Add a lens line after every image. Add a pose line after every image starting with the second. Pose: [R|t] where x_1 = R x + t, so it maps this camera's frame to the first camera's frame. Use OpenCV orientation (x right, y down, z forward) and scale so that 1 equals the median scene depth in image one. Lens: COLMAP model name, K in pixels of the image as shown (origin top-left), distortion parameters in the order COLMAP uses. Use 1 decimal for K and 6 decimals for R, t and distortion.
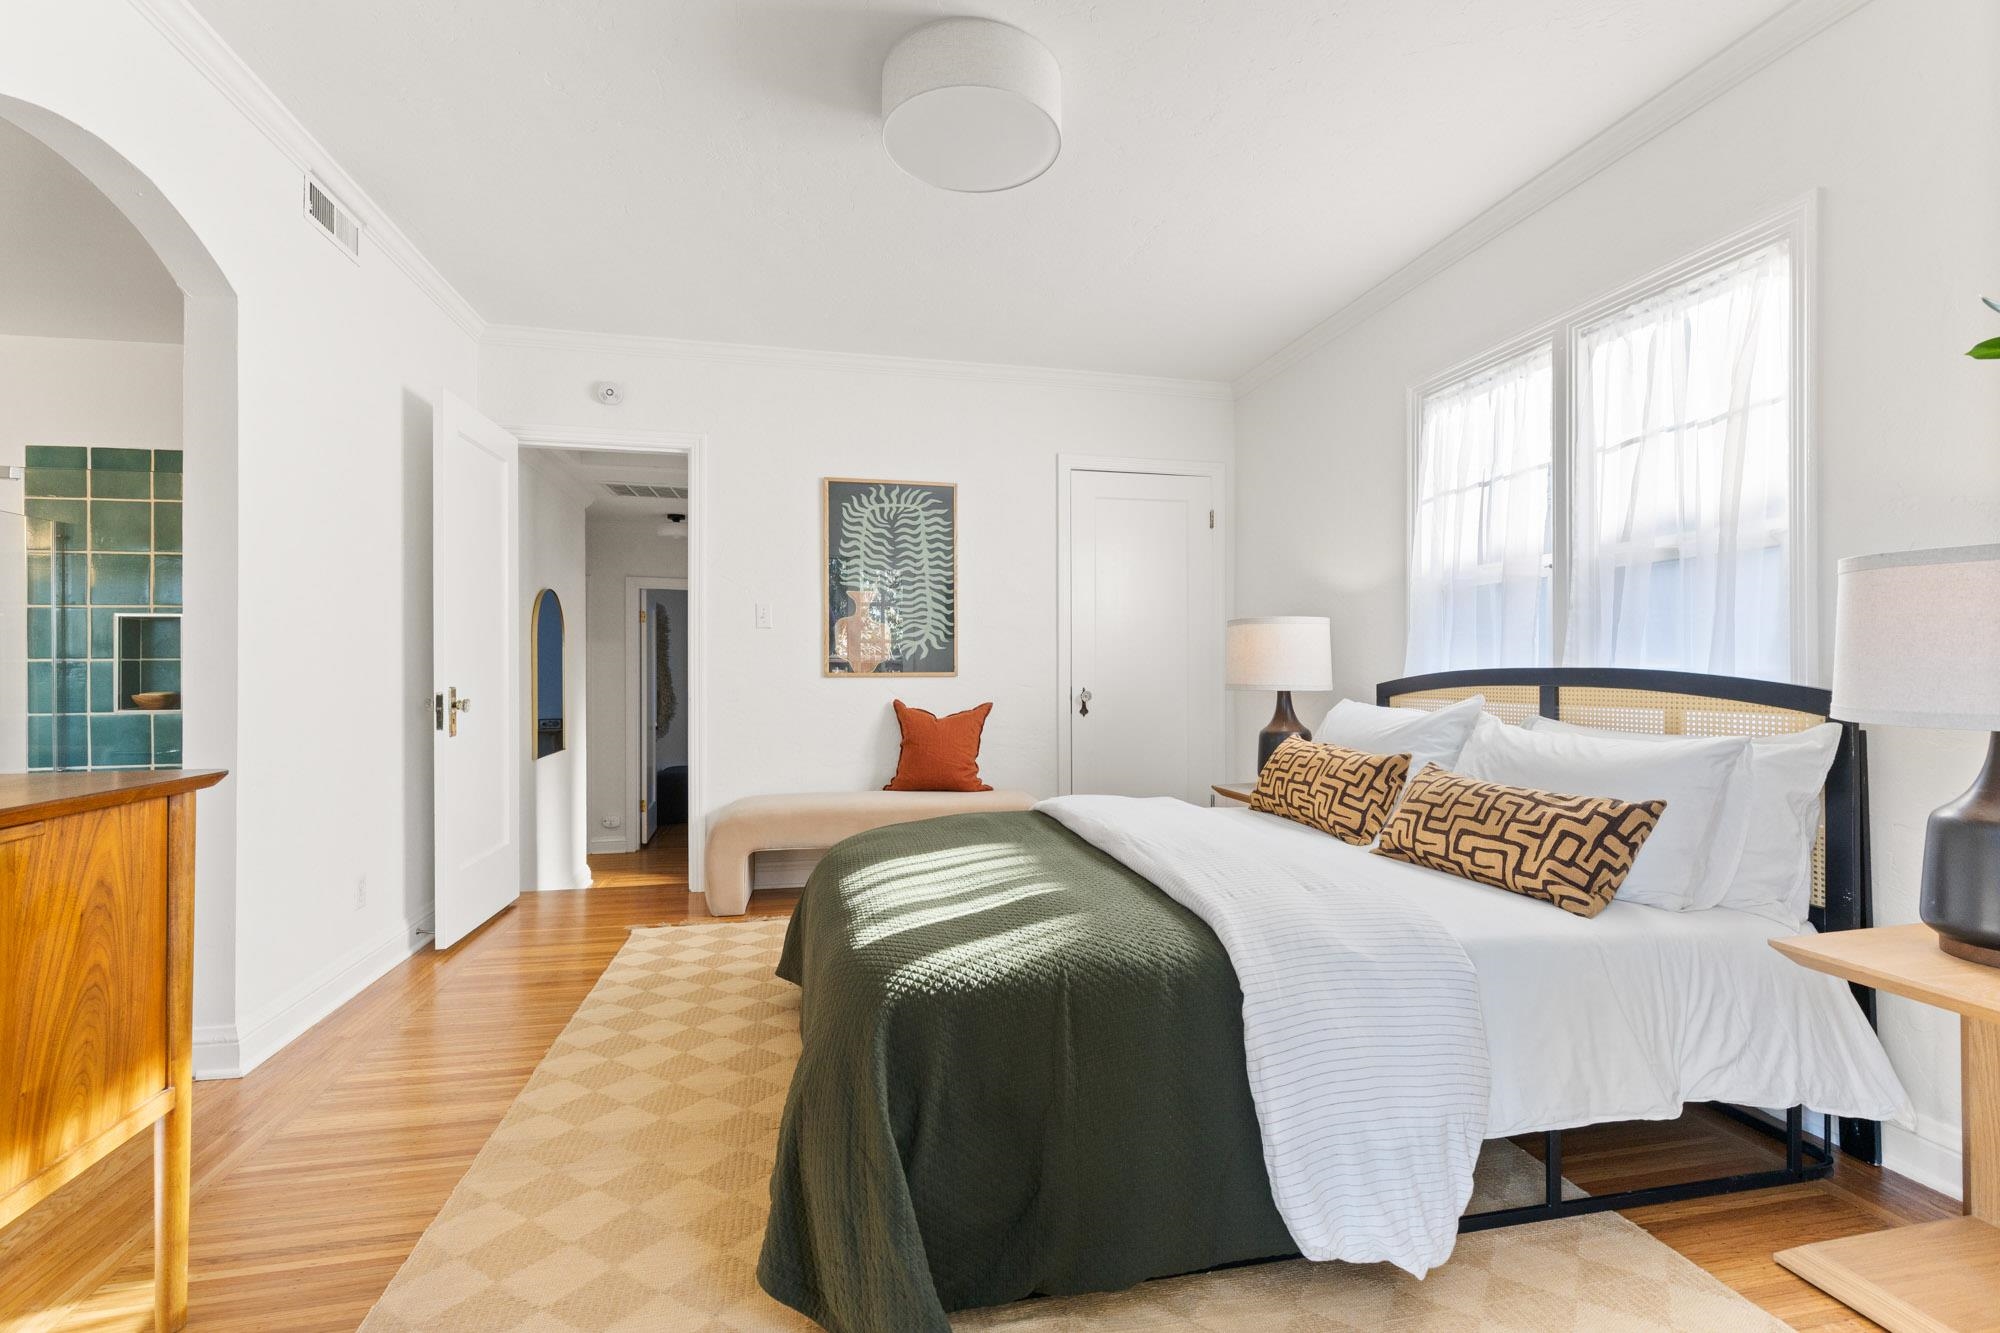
lens RADIAL K [[912.1, 0, 1000.0], [0, 912.1, 666.5], [0, 0, 1]] dist [-0.015956, 0.000106]
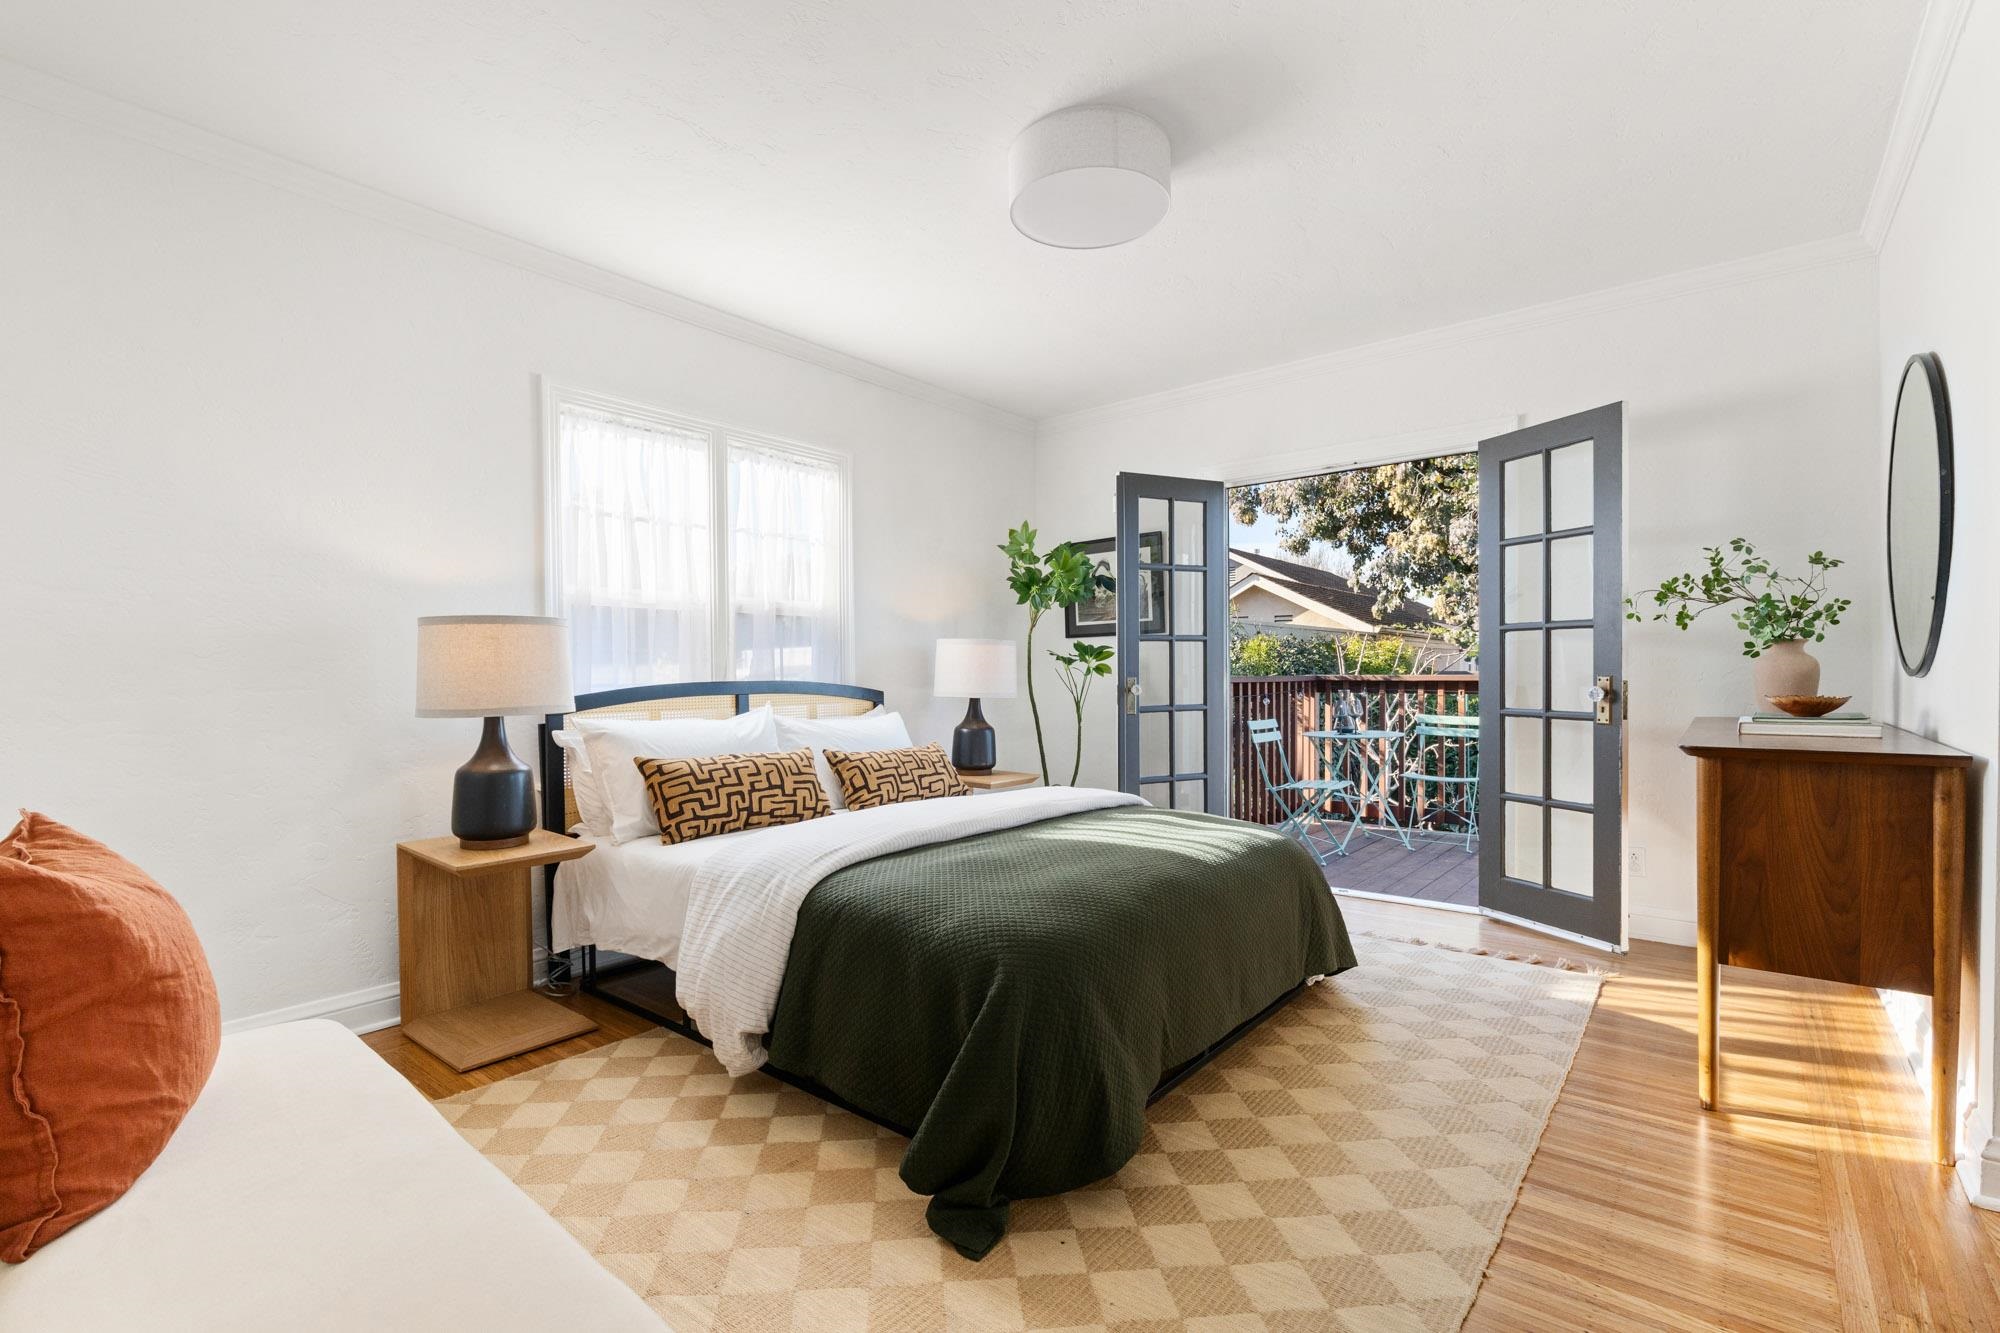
lens RADIAL K [[908.4, 0, 999.2], [0, 908.4, 681.4], [0, 0, 1]] dist [0.049181, 0.000255]
pose [[-0.624408, -0.011603, 0.781012, -0.759611], [-0.003976, 0.999924, 0.011676, -0.015997], [-0.781088, 0.004185, -0.624407, 1.604705]]
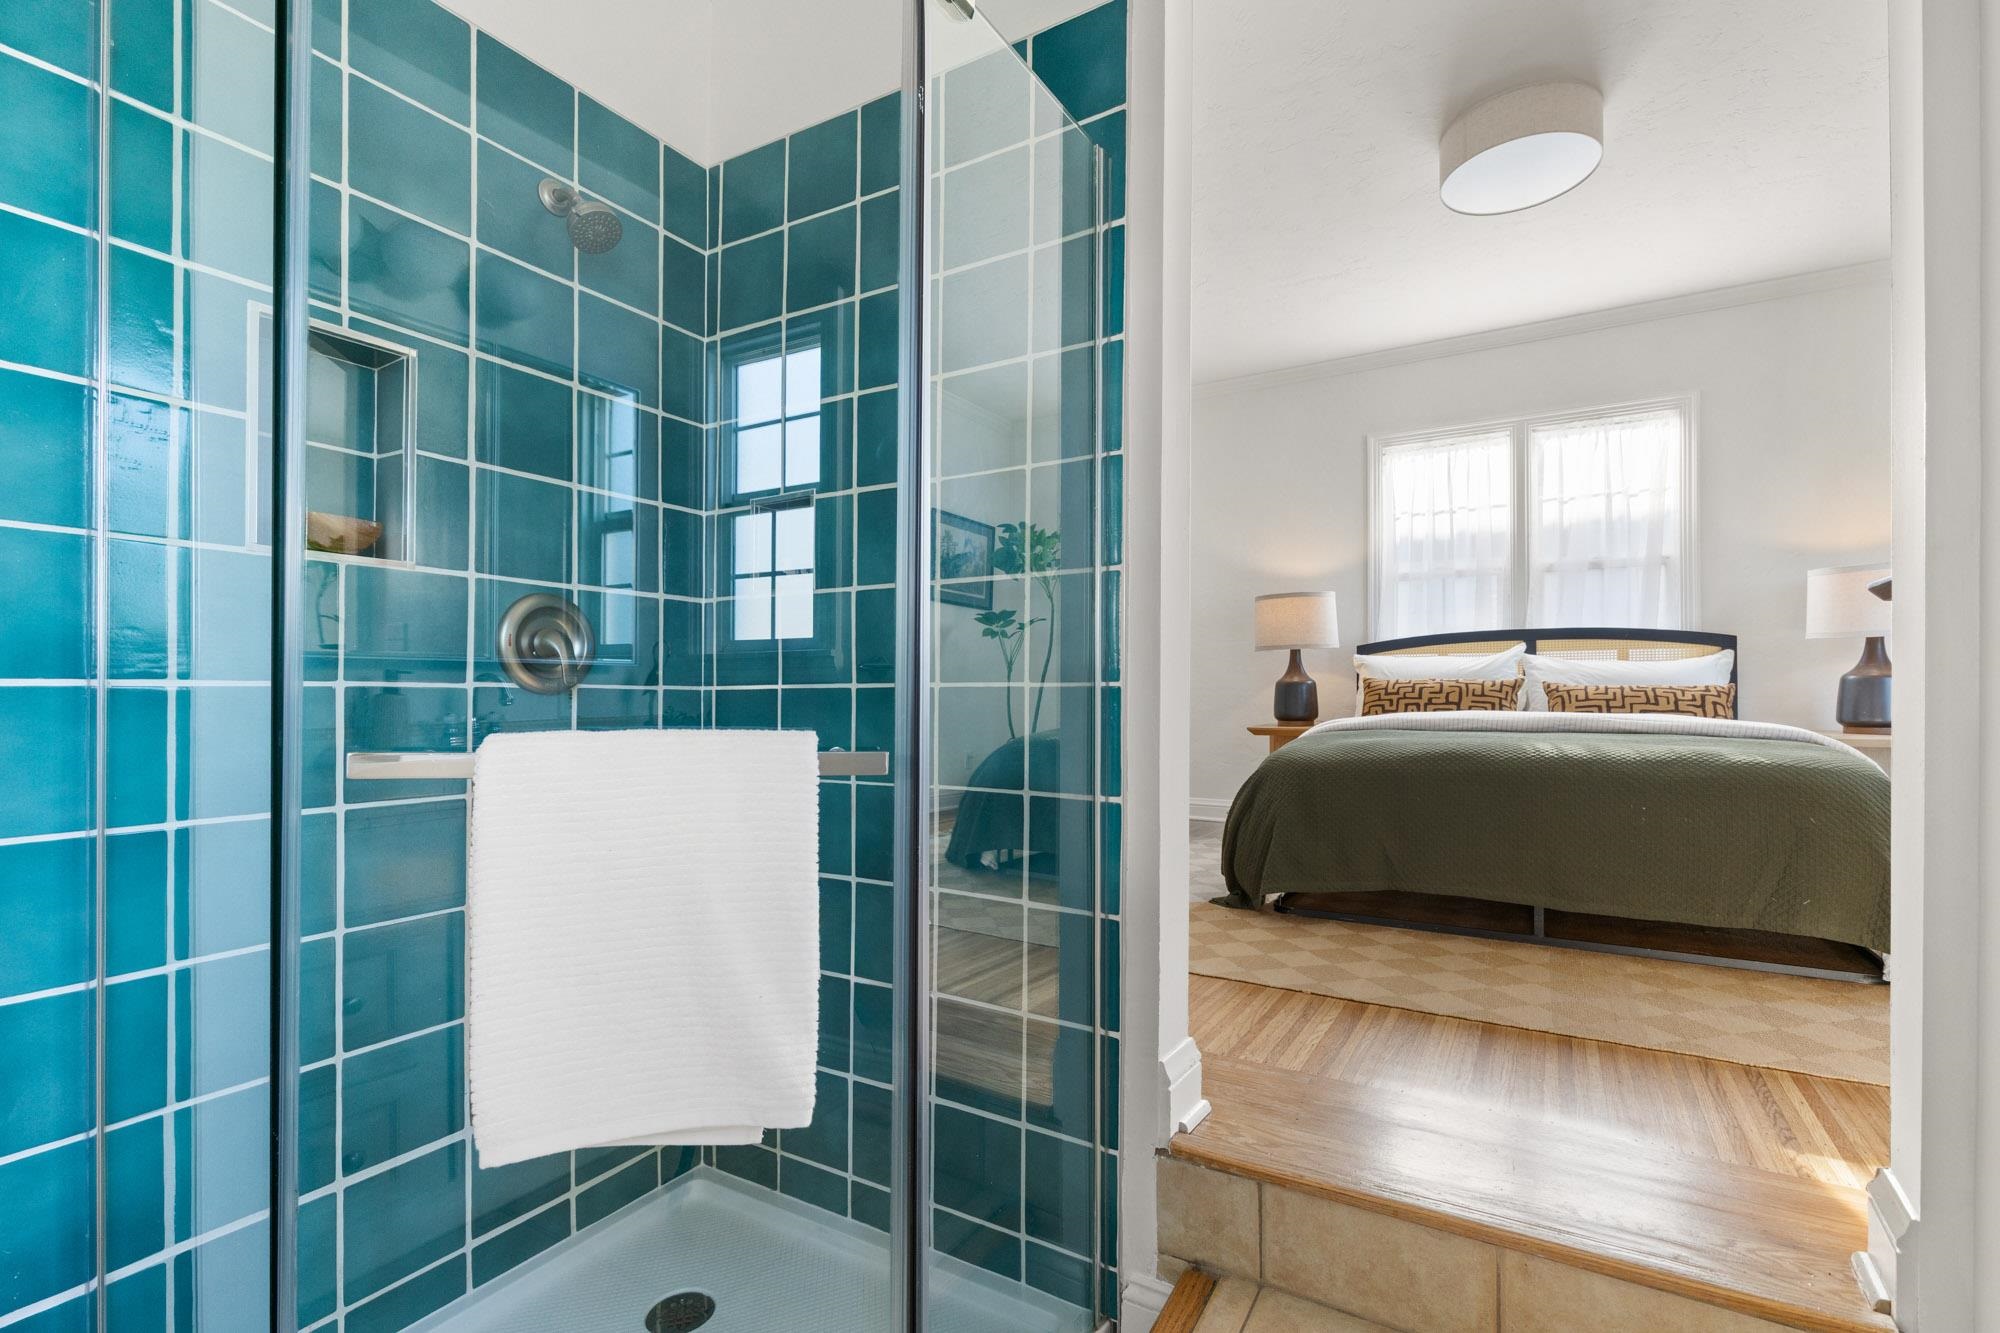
lens RADIAL K [[925.2, 0, 1000.0], [0, 925.2, 666.5], [0, 0, 1]] dist [0.011373, 0.000204]
pose [[0.685070, 0.012916, 0.728362, -1.320437], [-0.003213, 0.999887, -0.014709, 0.102463], [-0.728470, 0.007737, 0.685034, 0.552434]]
